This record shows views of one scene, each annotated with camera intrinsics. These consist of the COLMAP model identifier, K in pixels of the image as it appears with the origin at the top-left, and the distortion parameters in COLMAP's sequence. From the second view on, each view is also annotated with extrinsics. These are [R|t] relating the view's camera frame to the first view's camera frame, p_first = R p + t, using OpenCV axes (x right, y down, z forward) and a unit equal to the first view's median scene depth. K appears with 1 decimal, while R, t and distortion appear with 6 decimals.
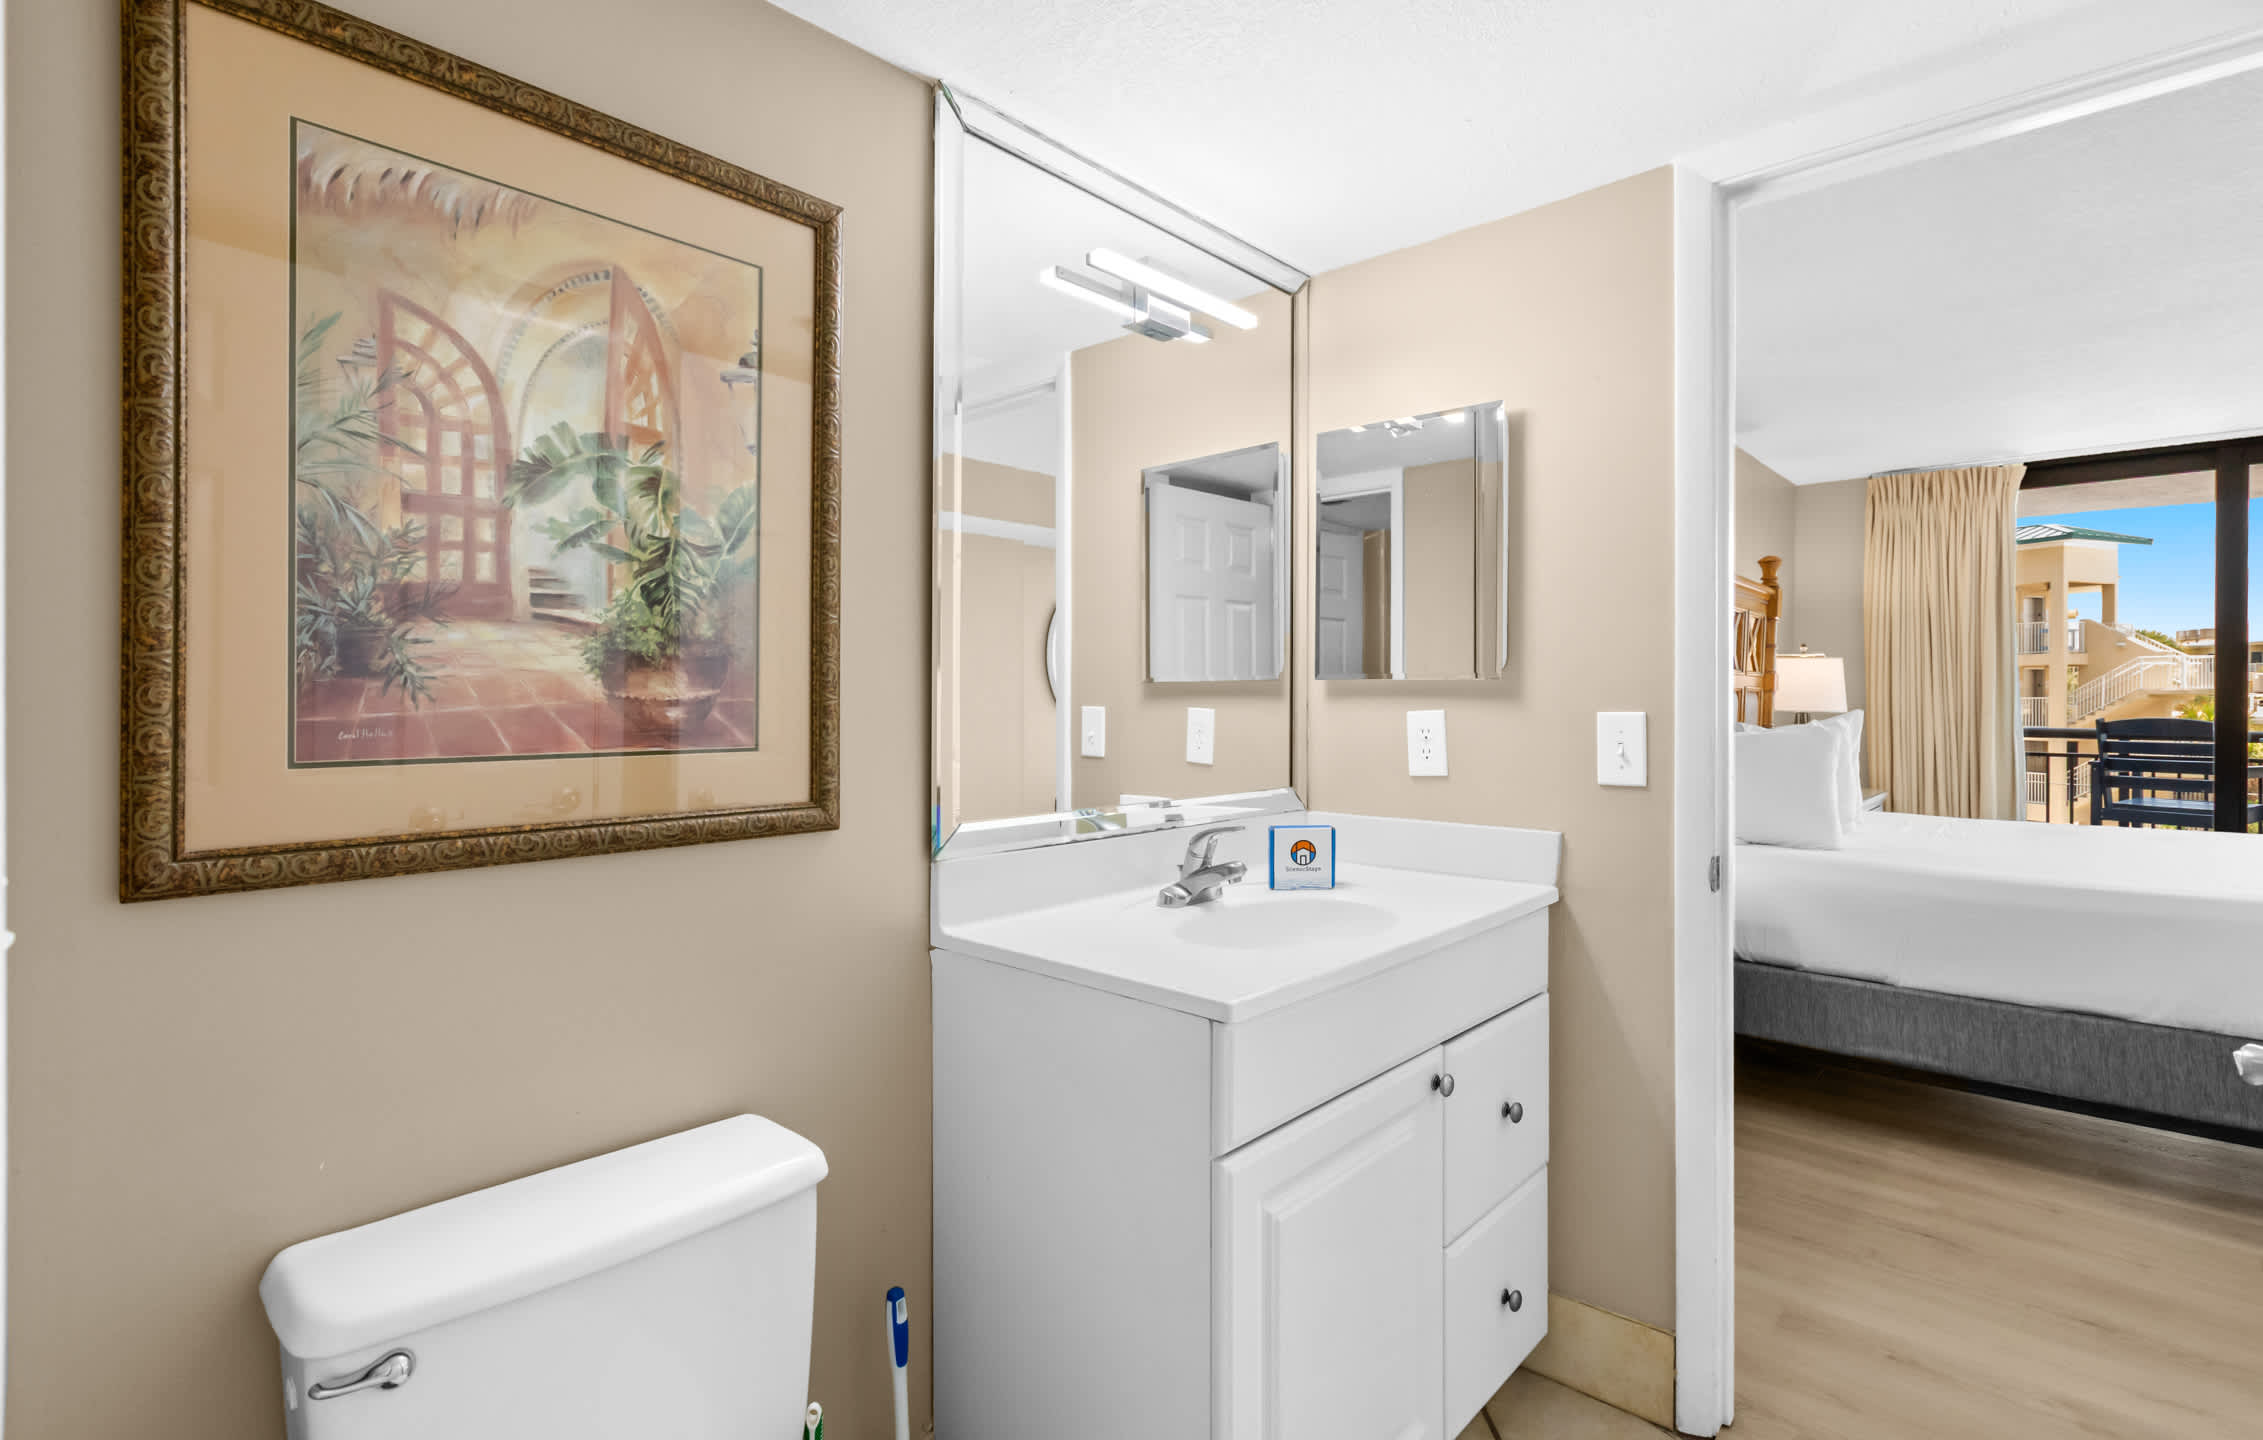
lens RADIAL K [[1053.1, 0, 1128.5], [0, 1053.1, 680.8], [0, 0, 1]] dist [-0.001496, -0.000612]
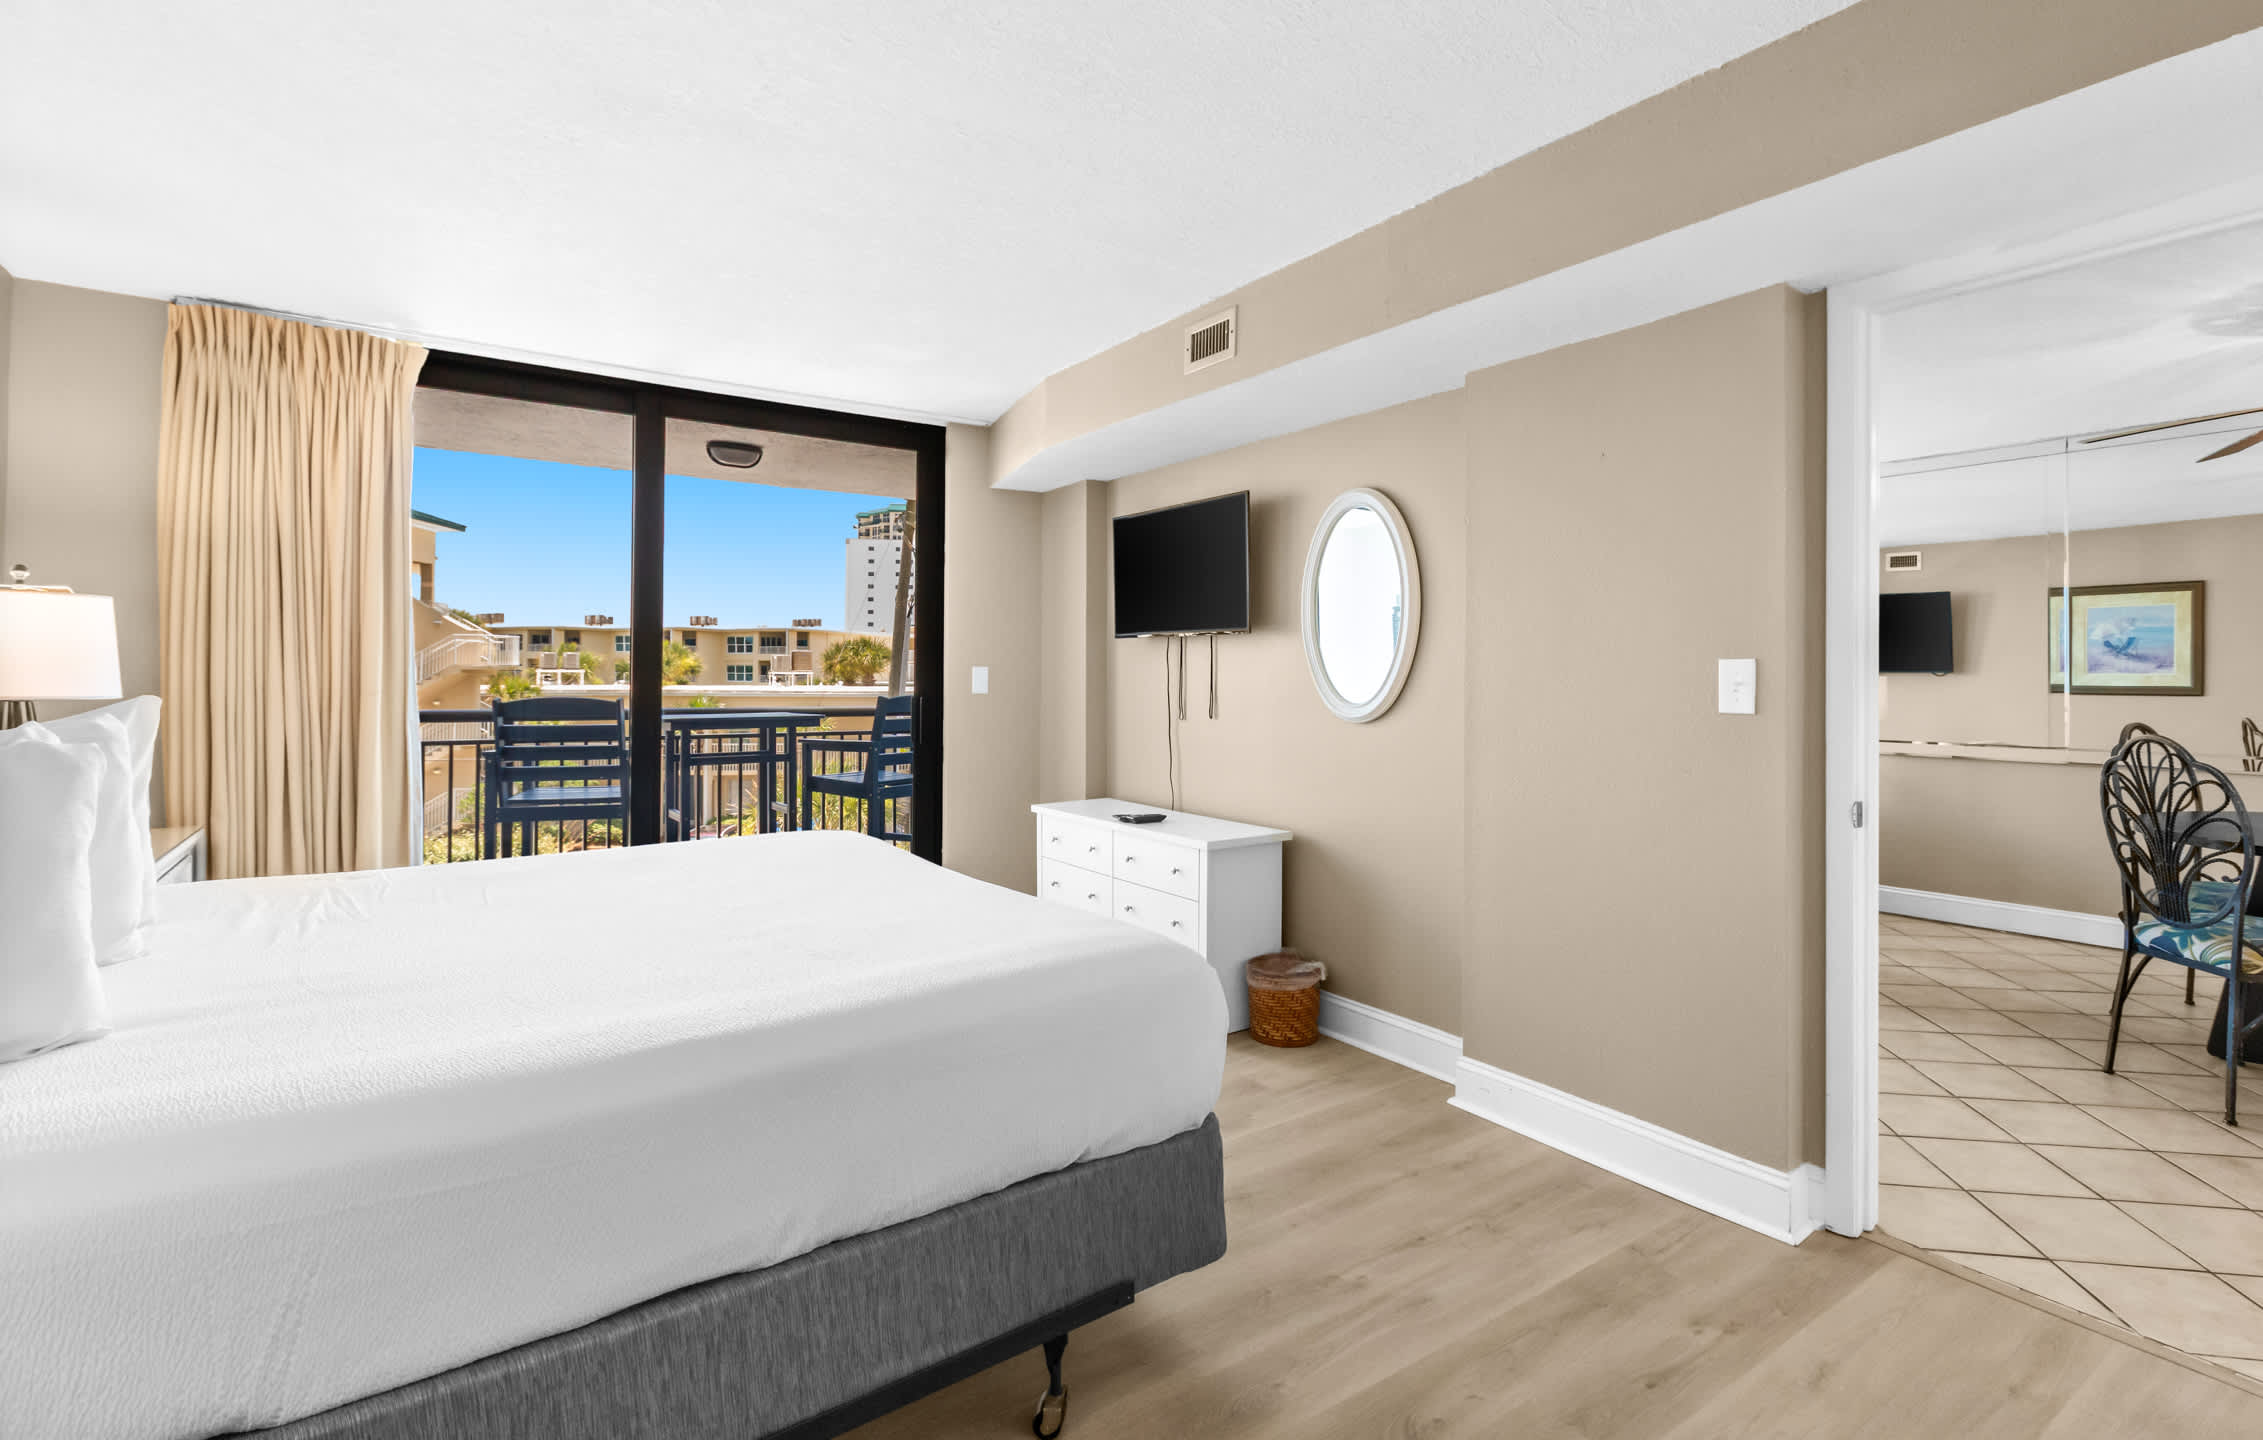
lens RADIAL K [[1033.1, 0, 1195.2], [0, 1033.1, 671.2], [0, 0, 1]] dist [0.014789, -0.000531]
pose [[0.172485, 0.001862, 0.985010, 0.237074], [-0.016045, 0.999871, 0.000920, 0.006293], [-0.984882, -0.015964, 0.172492, 0.348451]]
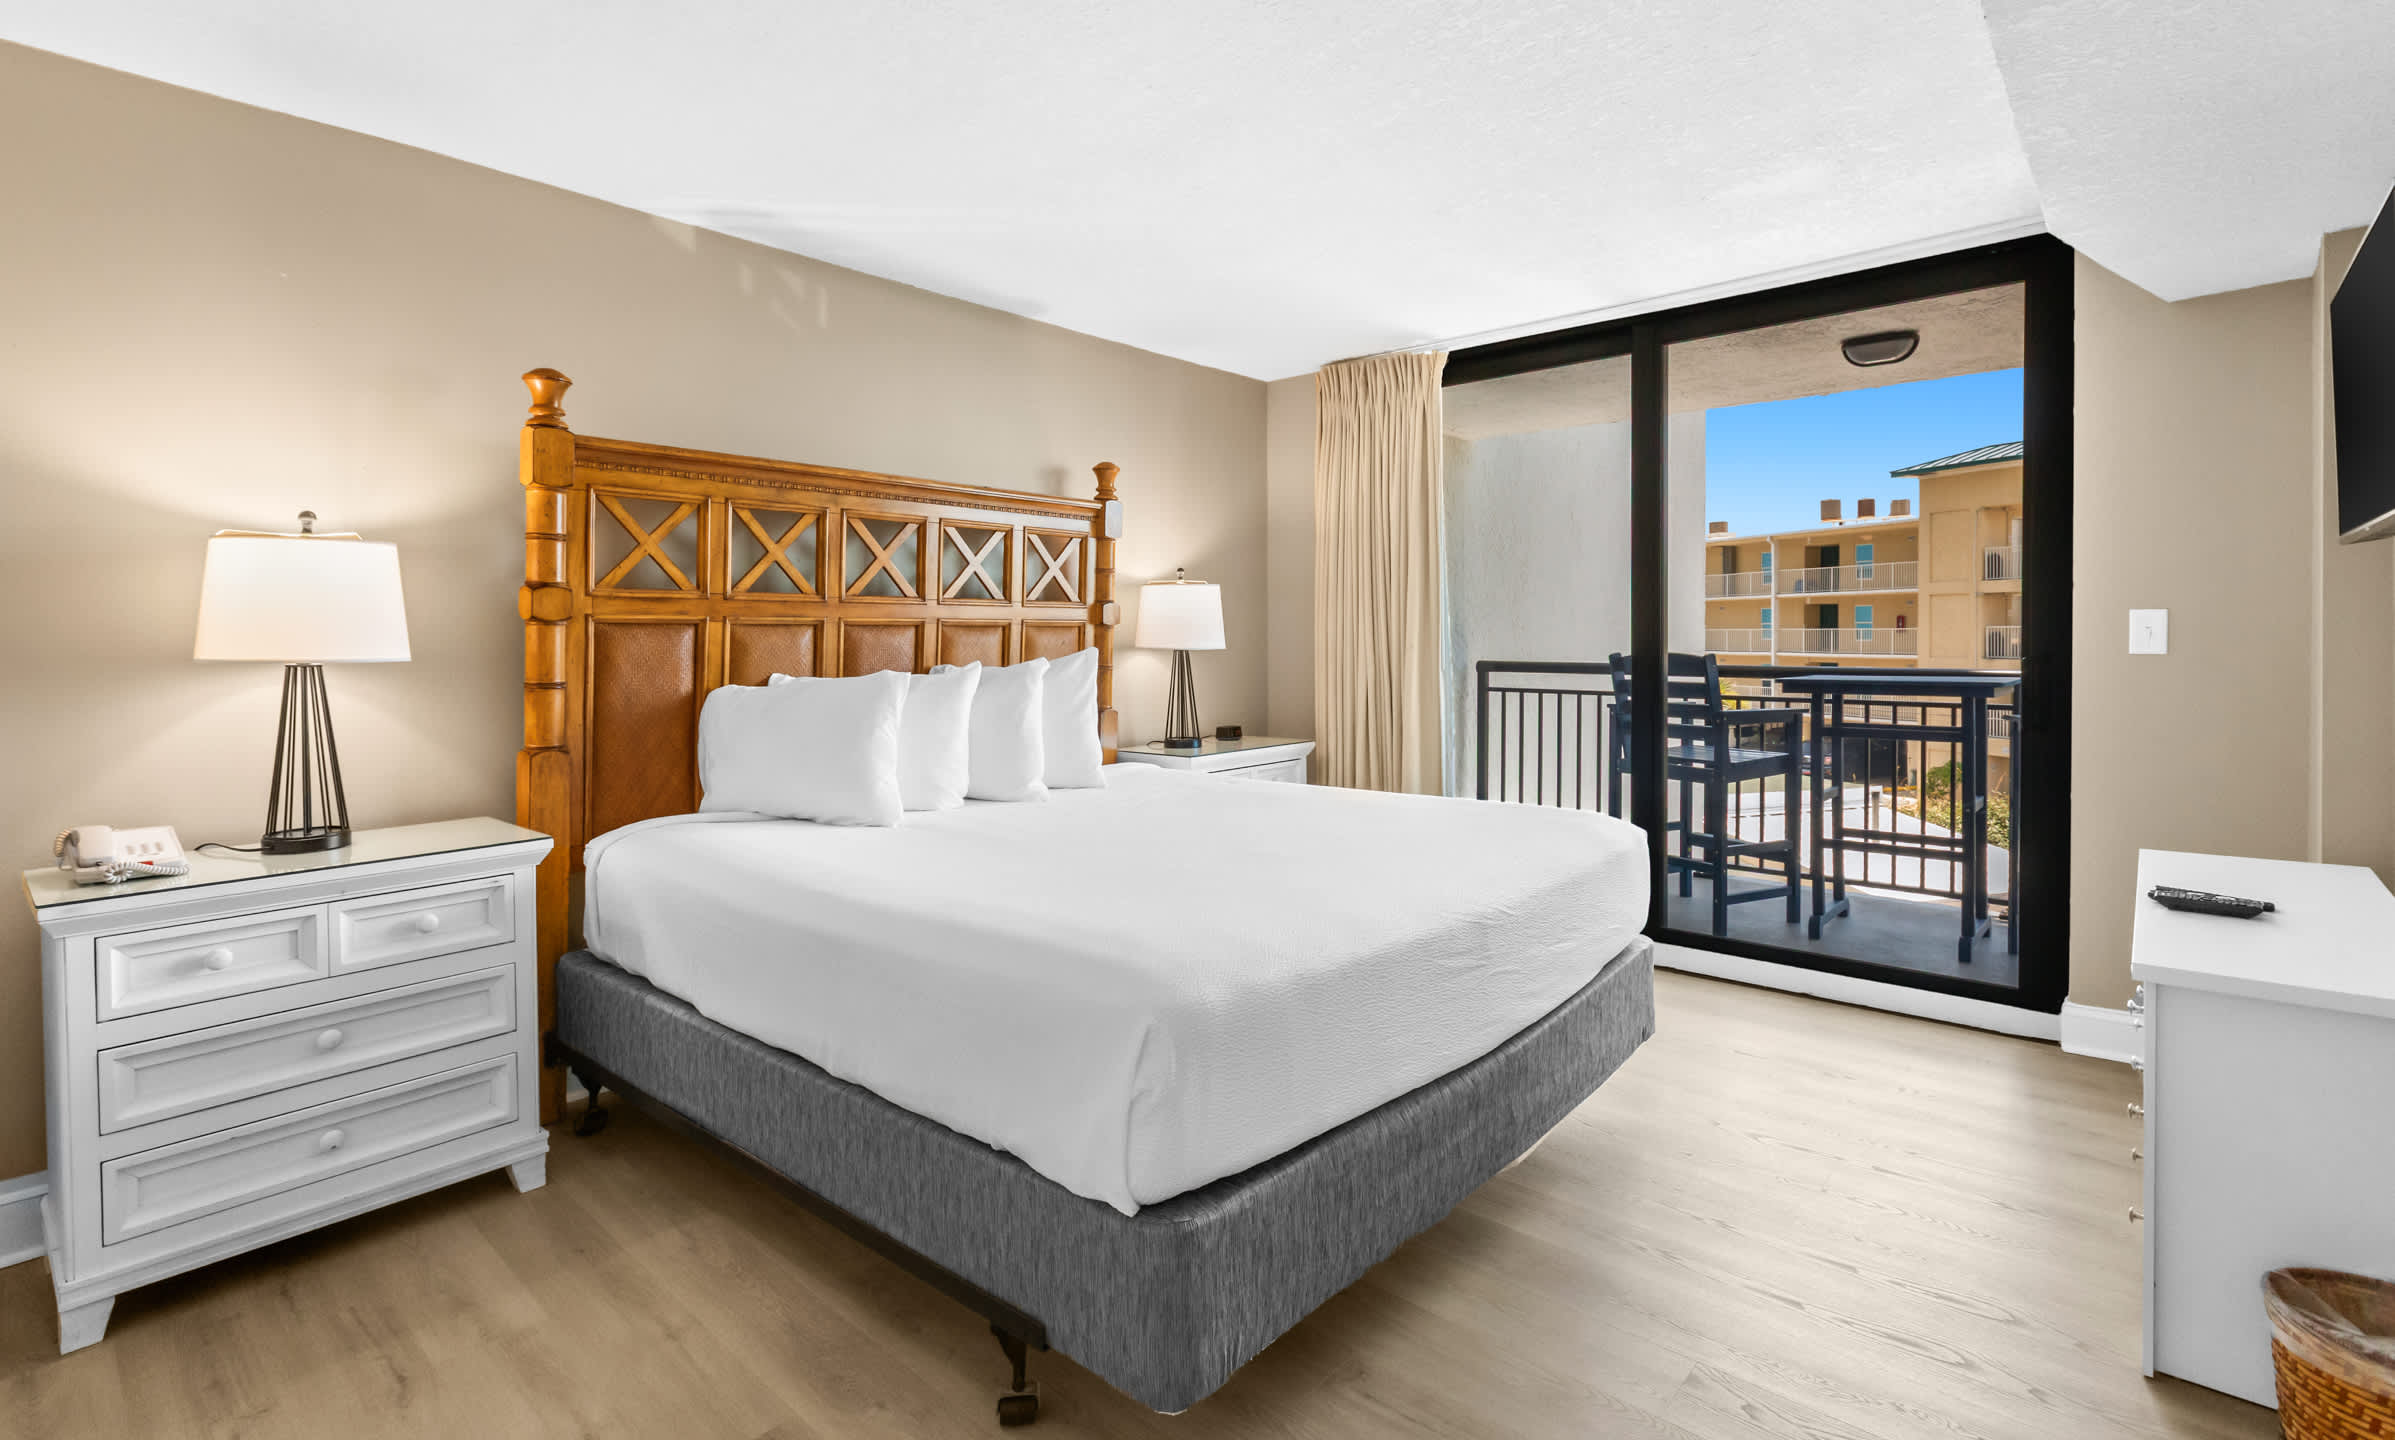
lens RADIAL K [[1113.4, 0, 1193.6], [0, 1113.4, 652.5], [0, 0, 1]] dist [-0.001396, -0.000158]
pose [[0.999233, -0.012302, 0.037184, 0.604358], [0.011101, 0.999416, 0.032327, 0.004155], [-0.037560, -0.031890, 0.998785, 0.110006]]
